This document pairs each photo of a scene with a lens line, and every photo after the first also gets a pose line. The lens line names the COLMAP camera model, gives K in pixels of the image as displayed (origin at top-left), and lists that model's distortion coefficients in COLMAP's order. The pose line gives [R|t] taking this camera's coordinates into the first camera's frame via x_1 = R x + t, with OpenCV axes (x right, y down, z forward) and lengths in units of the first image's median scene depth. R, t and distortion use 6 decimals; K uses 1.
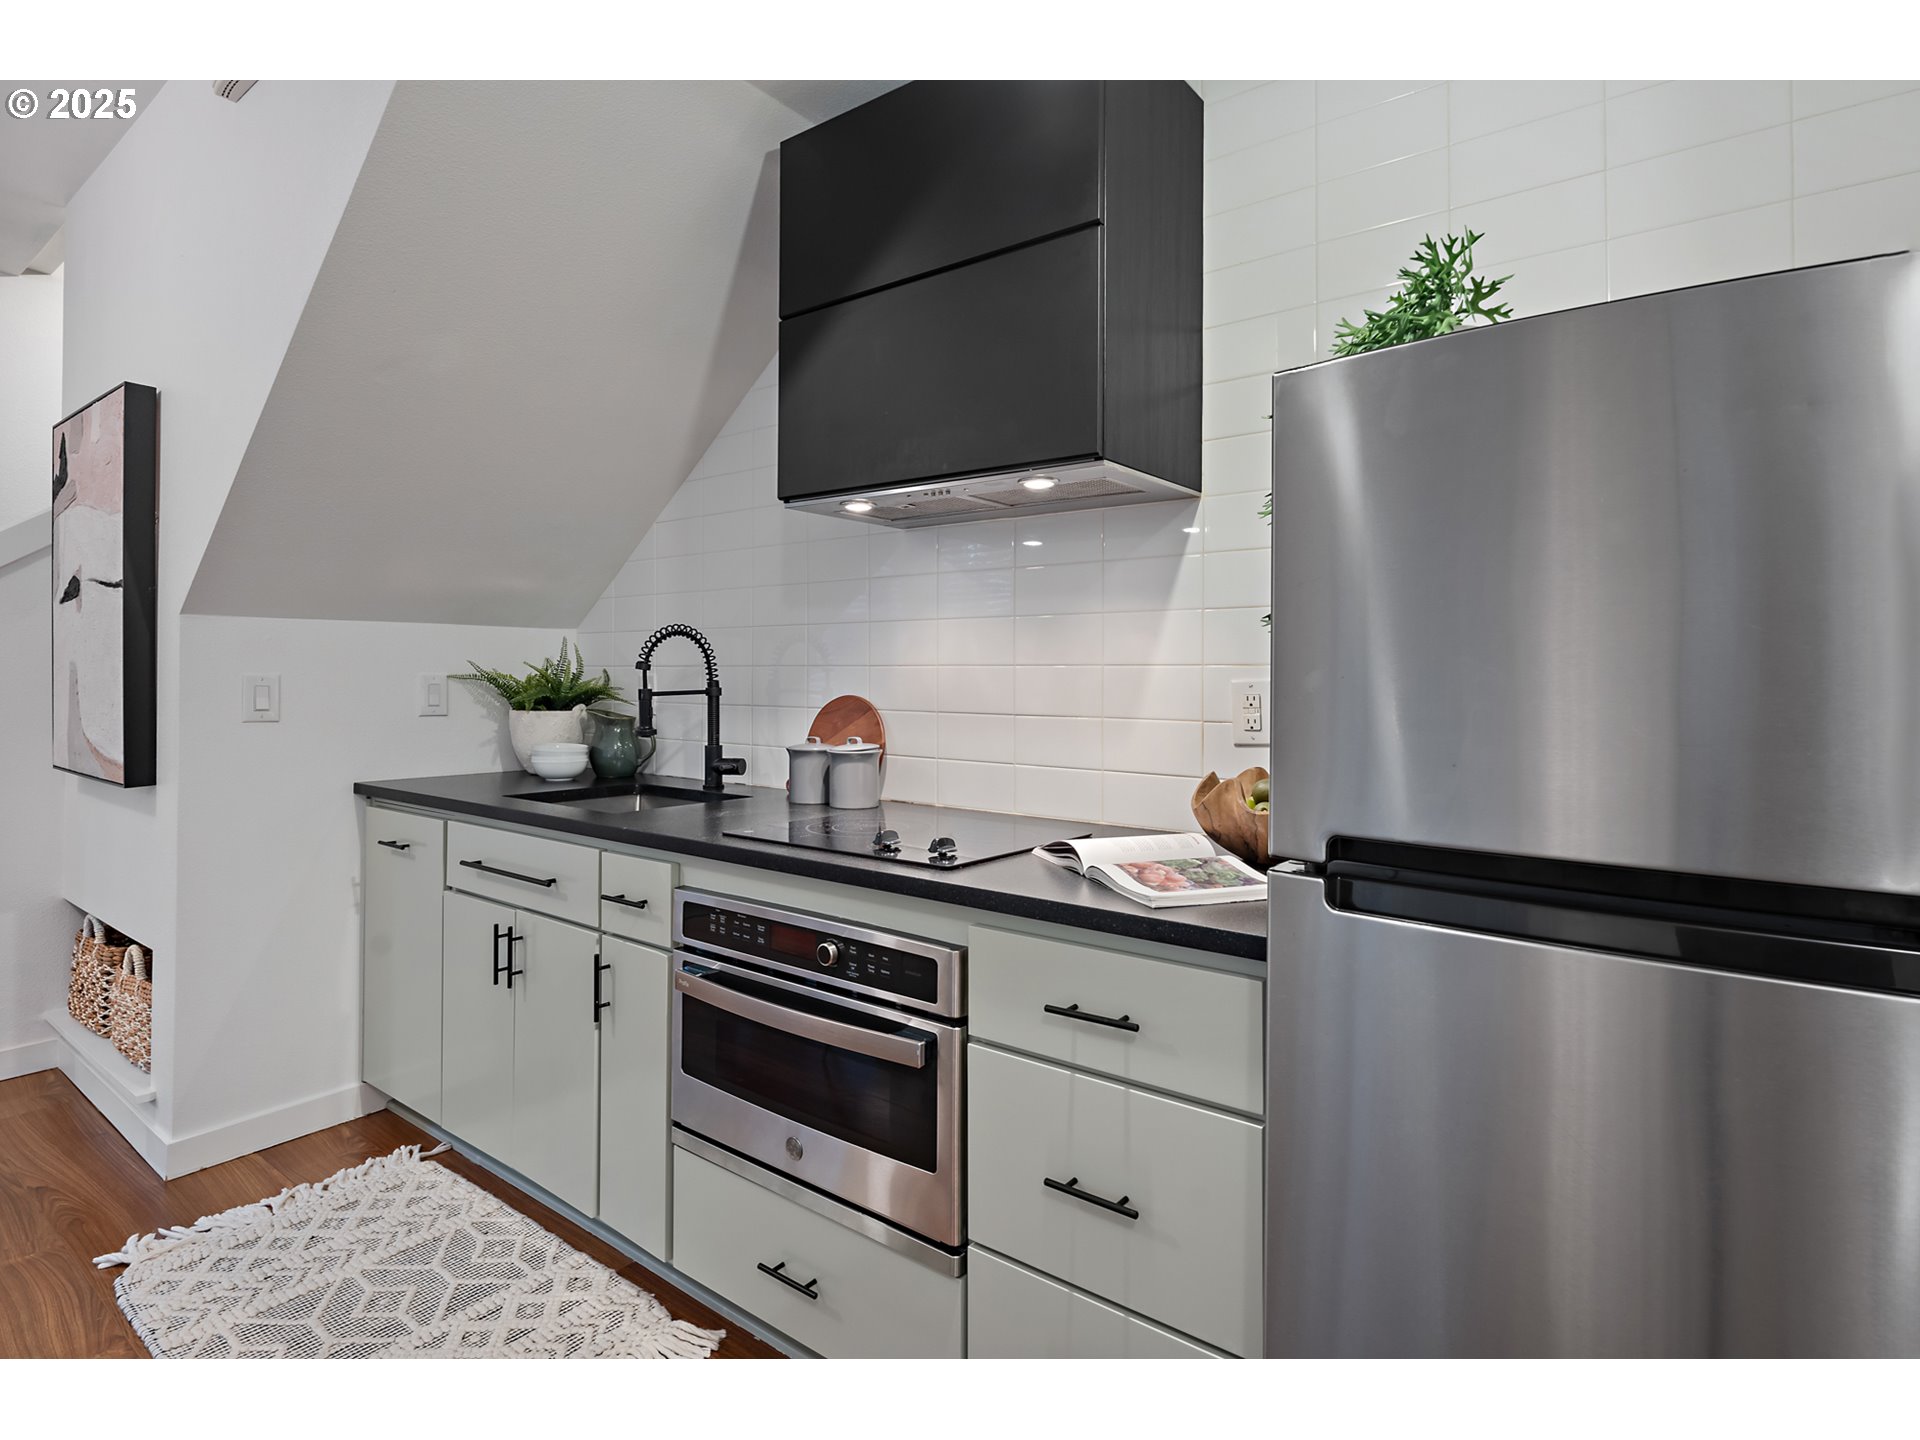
lens RADIAL K [[956.7, 0, 962.6], [0, 956.7, 670.6], [0, 0, 1]] dist [-0.009729, 0.001710]
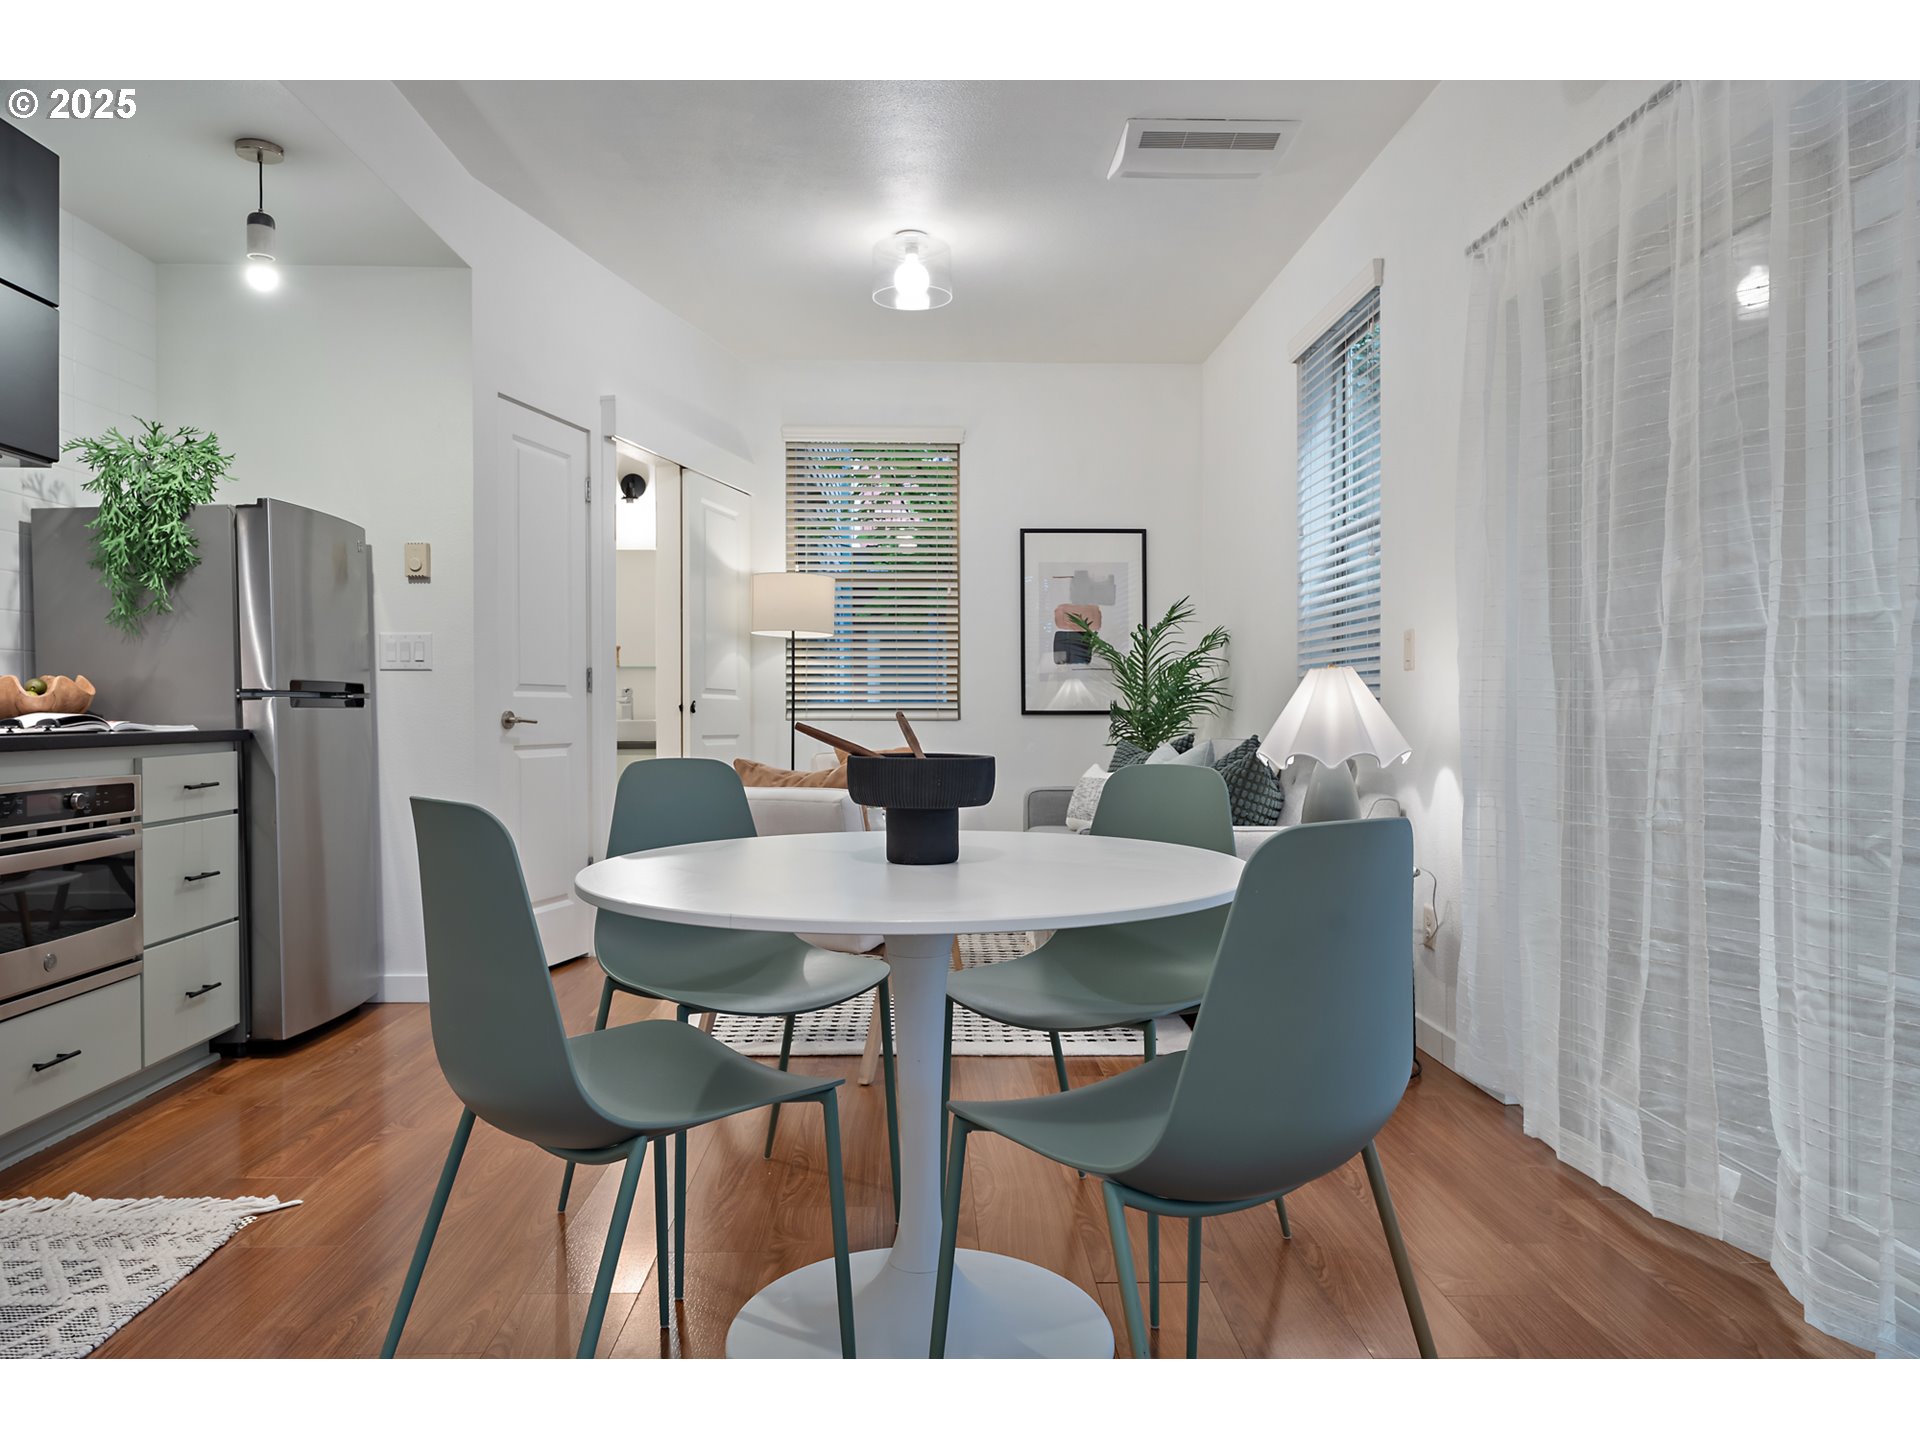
lens RADIAL K [[1299.8, 0, 975.4], [0, 1299.8, 709.9], [0, 0, 1]] dist [-0.003659, -0.001178]
pose [[-0.625700, -0.007431, 0.780028, -1.811394], [-0.010648, 0.999943, 0.000984, 0.113424], [-0.779991, -0.007690, -0.625743, 0.878161]]
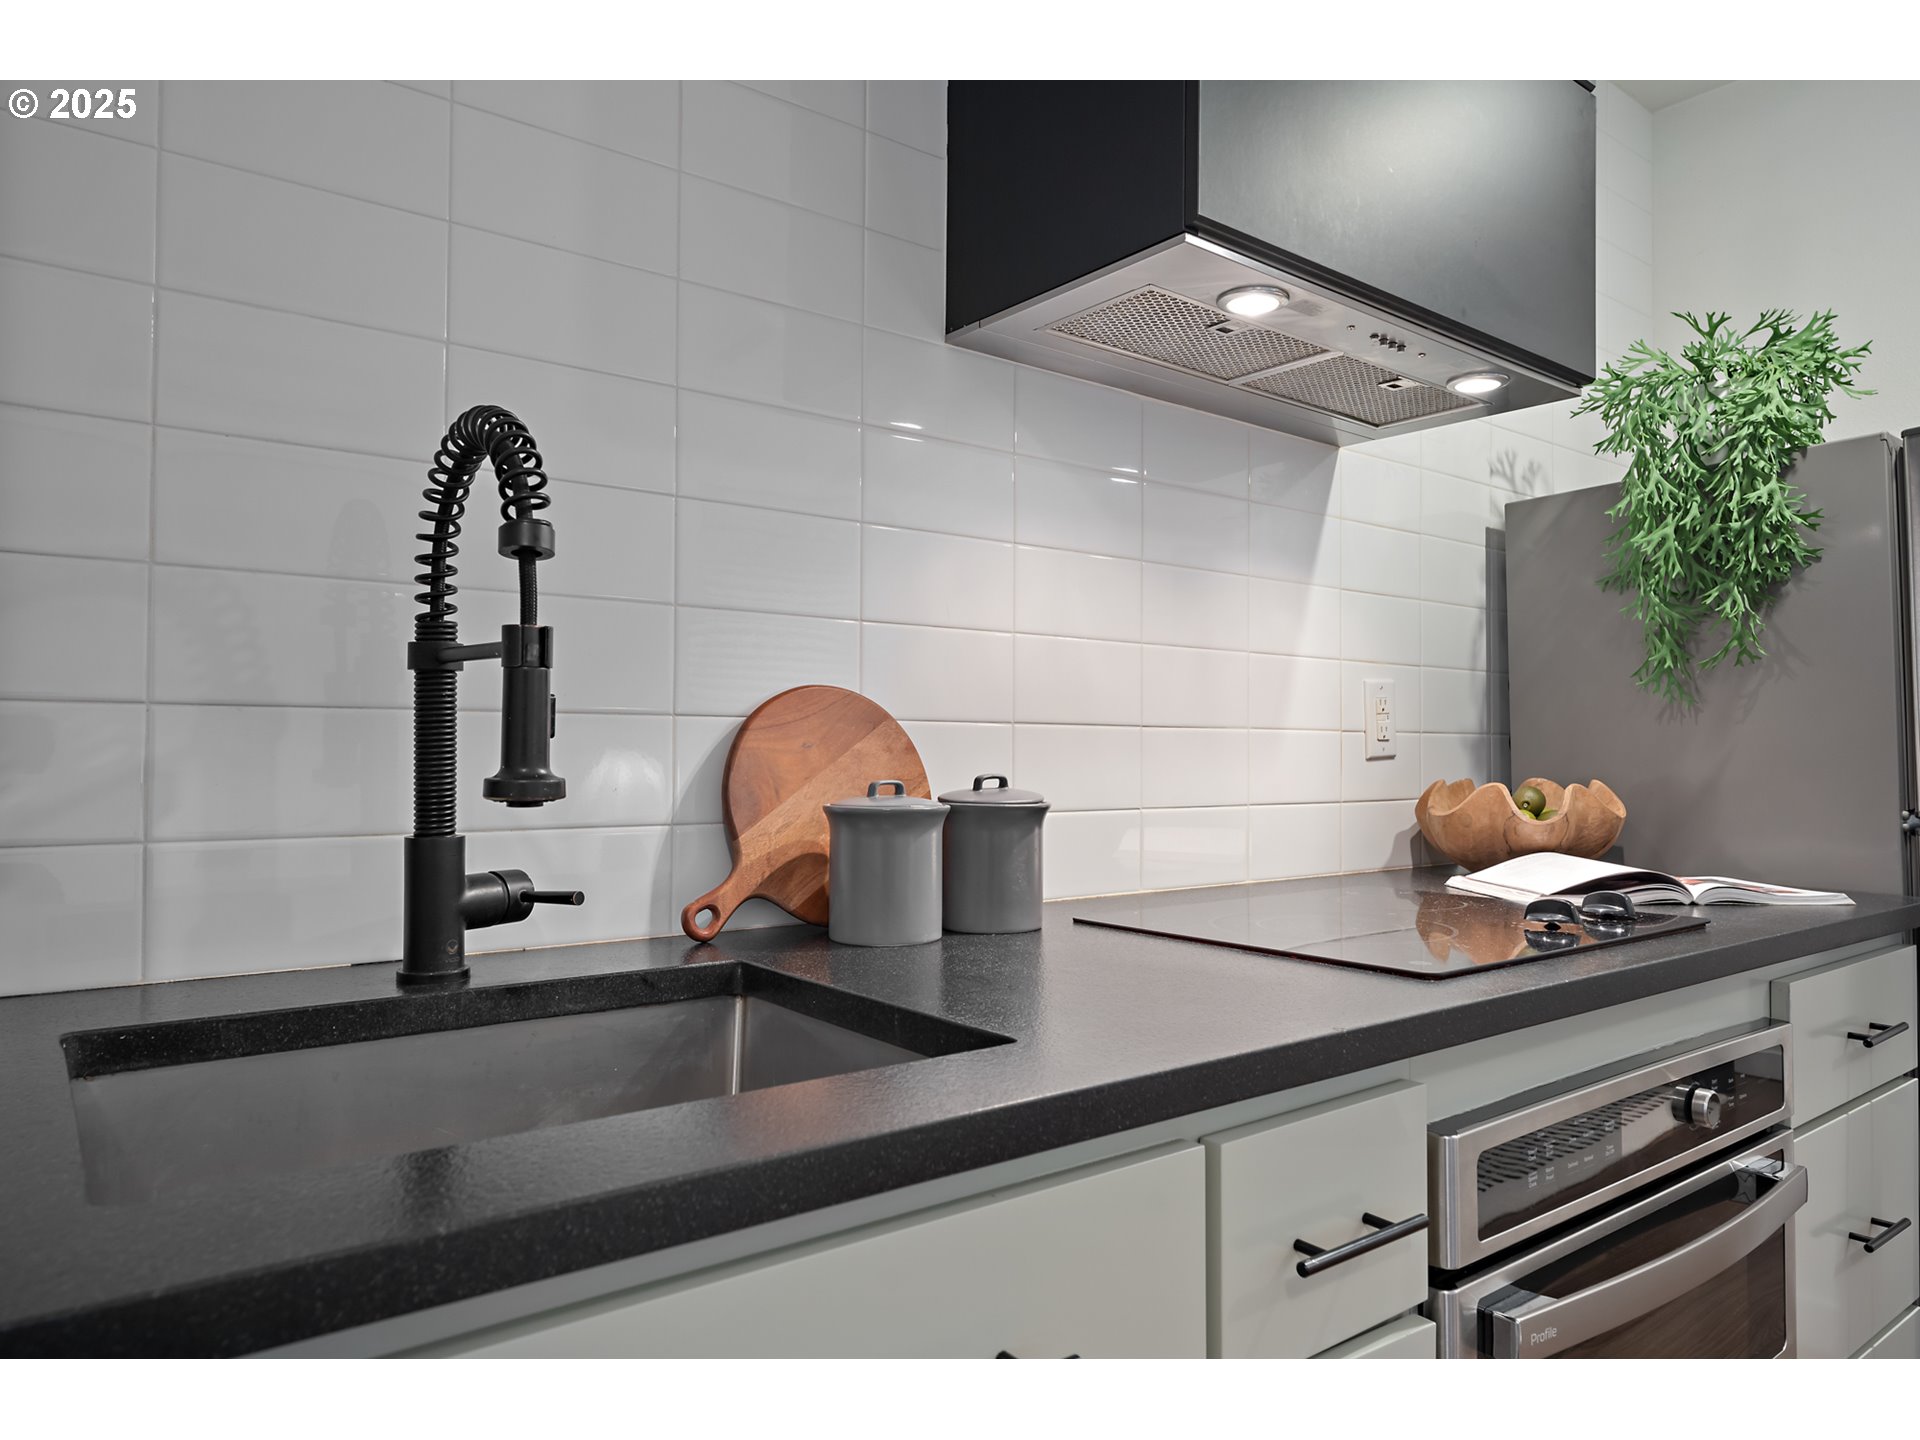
lens RADIAL K [[1244.2, 0, 962.2], [0, 1244.2, 723.5], [0, 0, 1]] dist [-0.002358, 0.006718]
pose [[0.267200, 0.014183, 0.963537, -0.755367], [-0.013677, 0.999847, -0.010924, 0.057197], [-0.963544, -0.010259, 0.267353, 0.936462]]
